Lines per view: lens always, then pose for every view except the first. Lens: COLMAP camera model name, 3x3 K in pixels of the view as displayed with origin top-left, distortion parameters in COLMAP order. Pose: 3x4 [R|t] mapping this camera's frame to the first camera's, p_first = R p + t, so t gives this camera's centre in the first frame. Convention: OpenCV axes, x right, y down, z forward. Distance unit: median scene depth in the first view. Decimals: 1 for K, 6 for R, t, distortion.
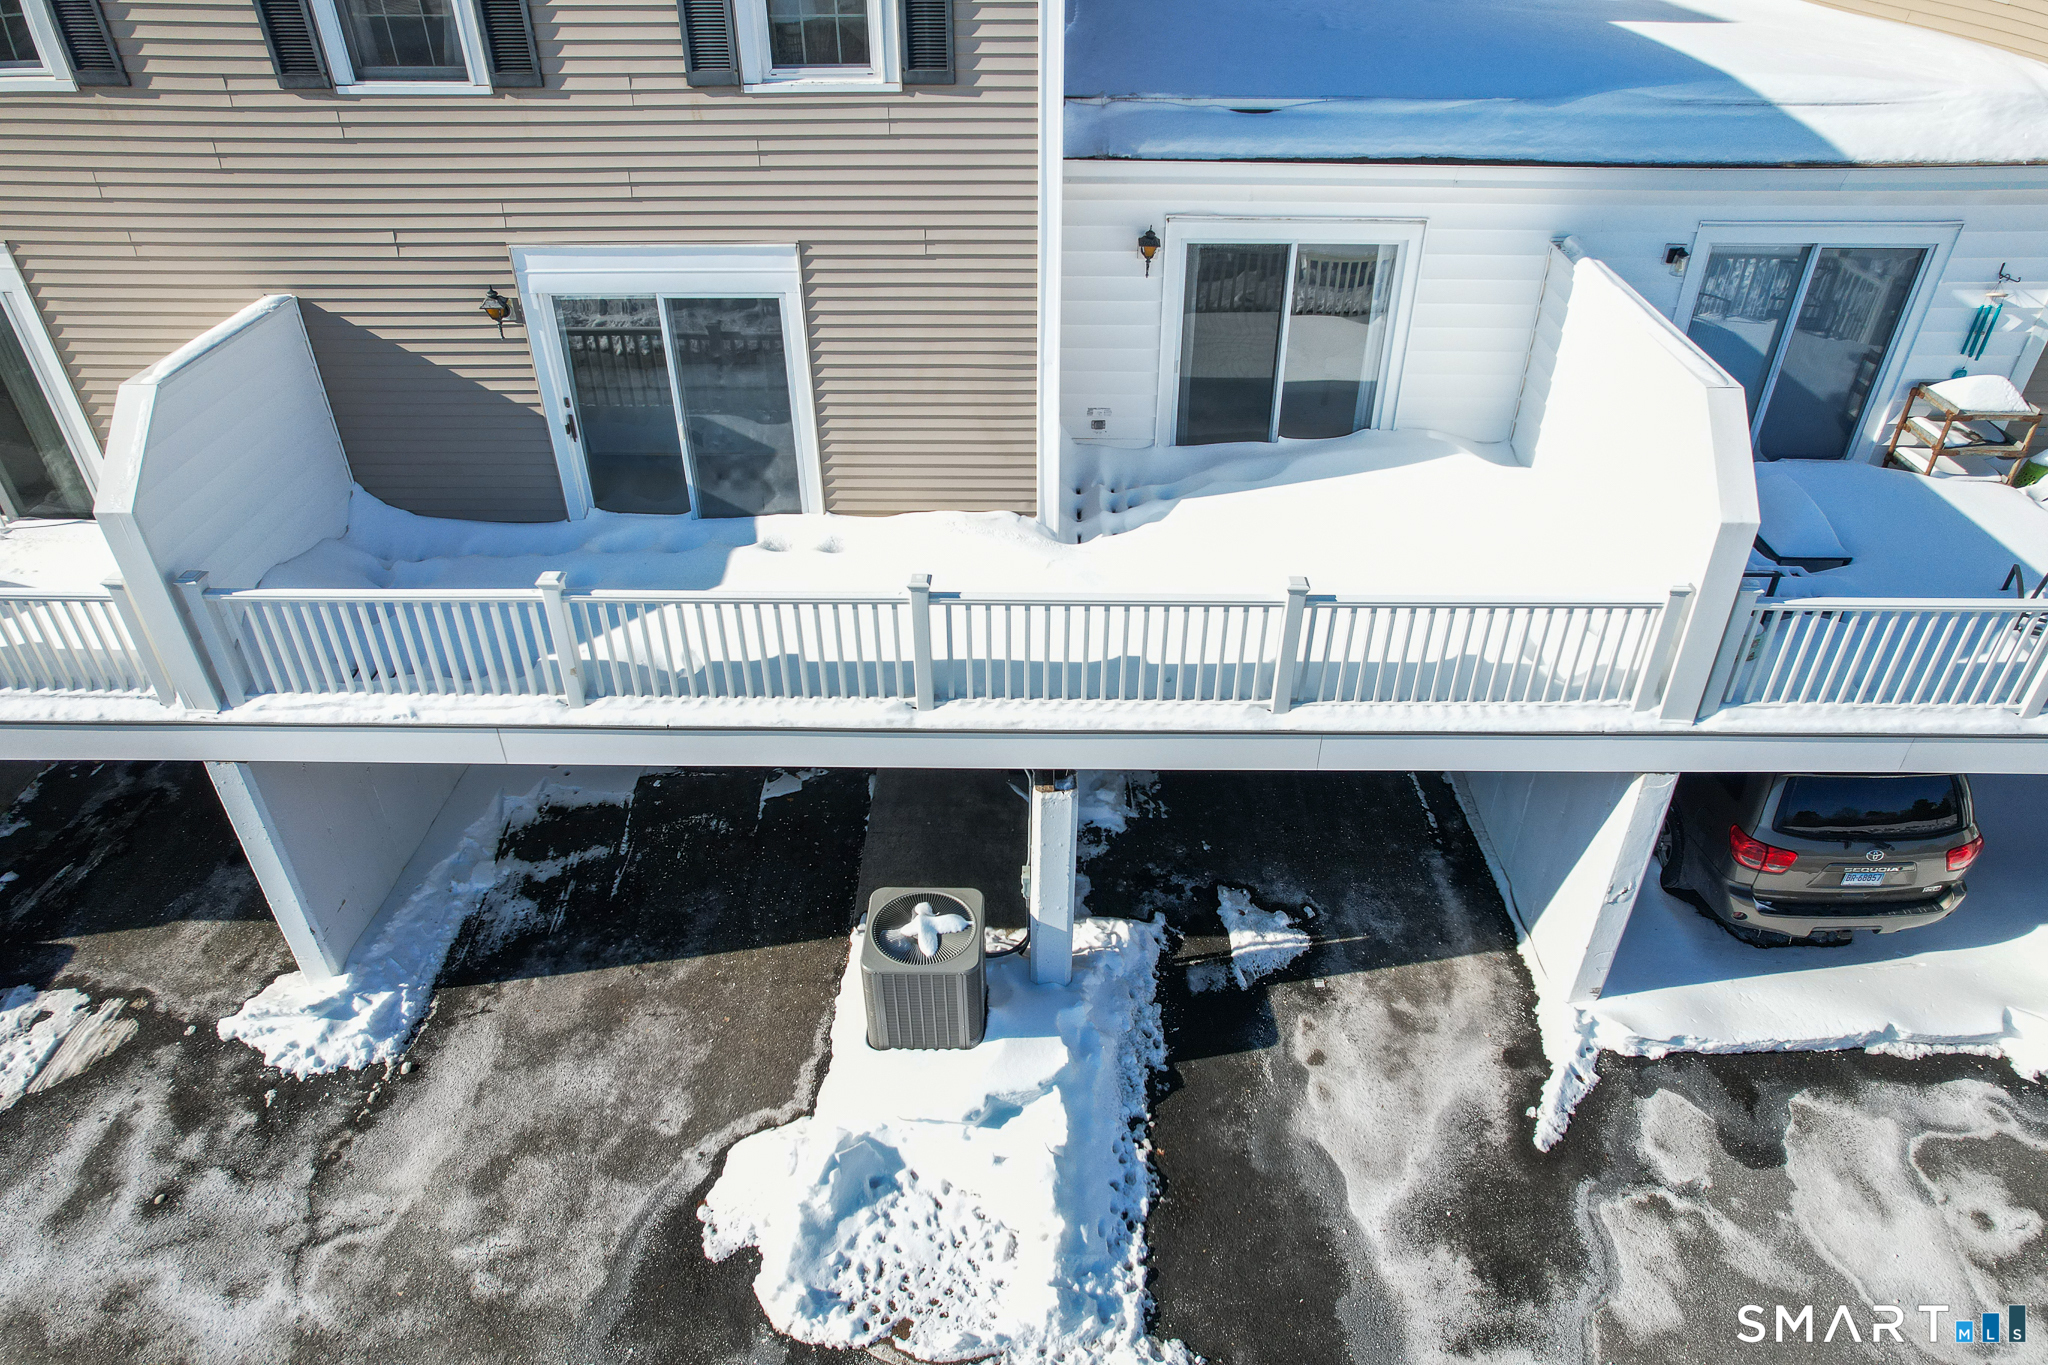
lens RADIAL K [[1359.8, 0, 1016.8], [0, 1359.8, 731.1], [0, 0, 1]] dist [-0.072151, 0.080113]
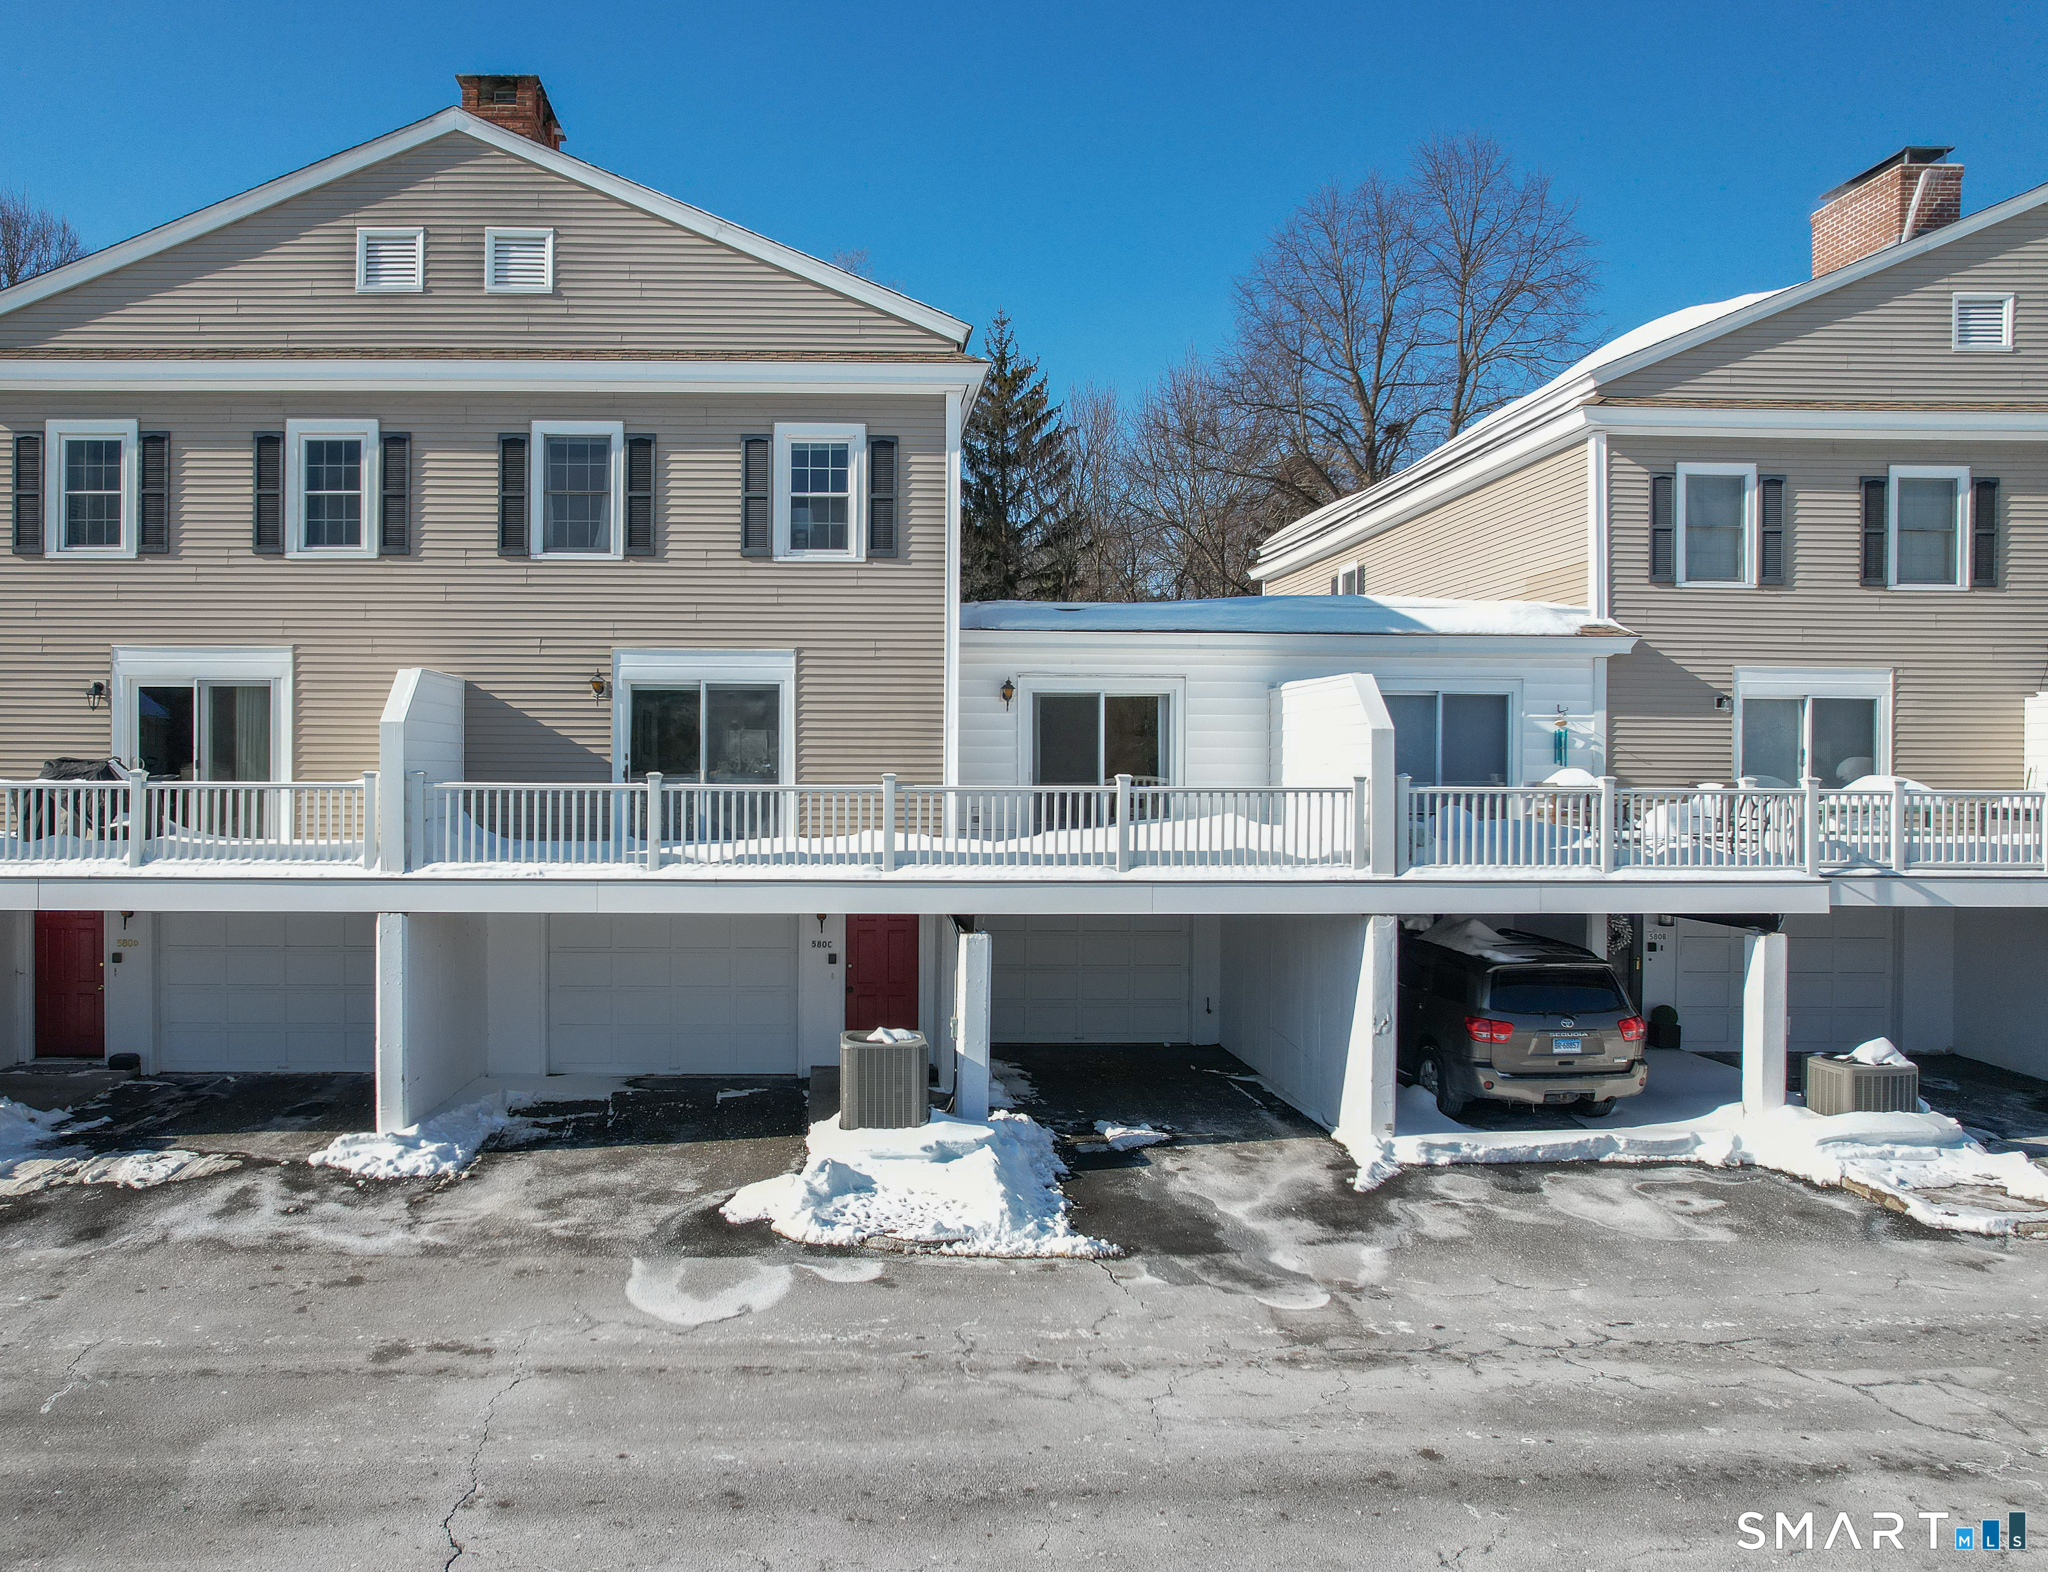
lens RADIAL K [[1558.1, 0, 860.6], [0, 1558.1, 738.5], [0, 0, 1]] dist [-0.039686, 0.006970]
pose [[0.999211, 0.012121, 0.037818, -0.151268], [0.012179, 0.812866, -0.582323, 0.793831], [-0.037800, 0.582324, 0.812077, -0.443098]]
